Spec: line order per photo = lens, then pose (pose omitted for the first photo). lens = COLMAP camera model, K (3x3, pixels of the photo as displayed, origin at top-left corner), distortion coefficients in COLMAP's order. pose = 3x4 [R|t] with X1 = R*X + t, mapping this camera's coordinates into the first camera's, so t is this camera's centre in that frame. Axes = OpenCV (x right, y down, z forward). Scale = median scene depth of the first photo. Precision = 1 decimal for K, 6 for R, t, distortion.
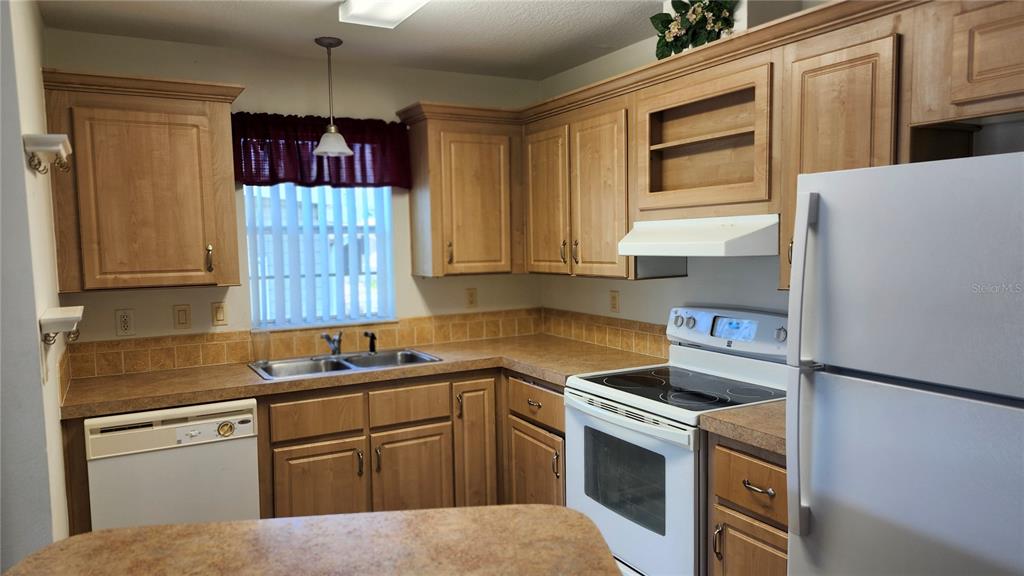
lens RADIAL K [[704.1, 0, 504.5], [0, 704.1, 289.3], [0, 0, 1]] dist [0.047456, -0.049626]
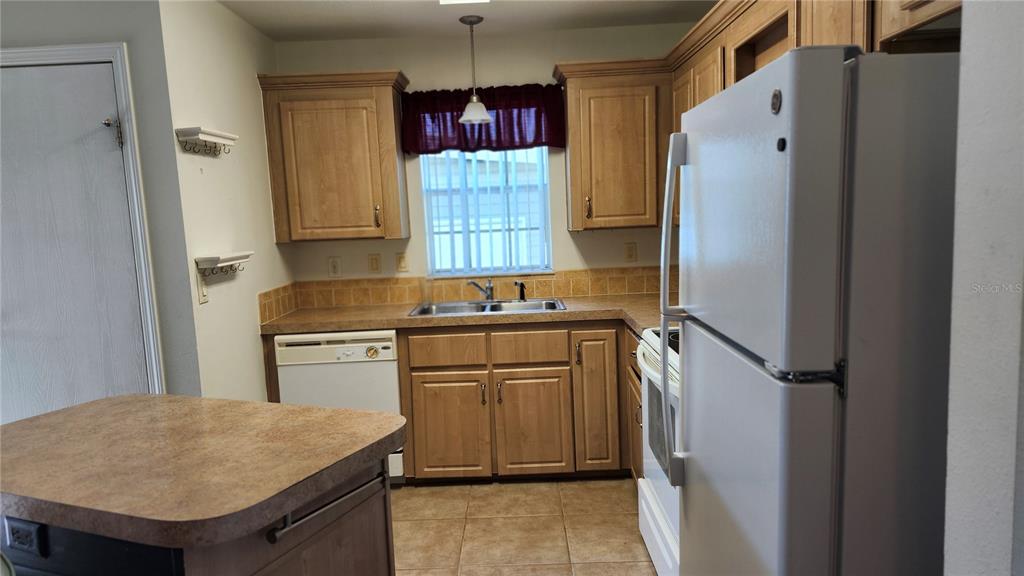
lens RADIAL K [[704.1, 0, 505.0], [0, 704.1, 297.3], [0, 0, 1]] dist [0.047456, -0.049626]
pose [[0.871932, 0.039184, -0.488056, 0.359772], [-0.007142, 0.997704, 0.067342, 0.012304], [0.489575, -0.055232, 0.870210, 0.030746]]
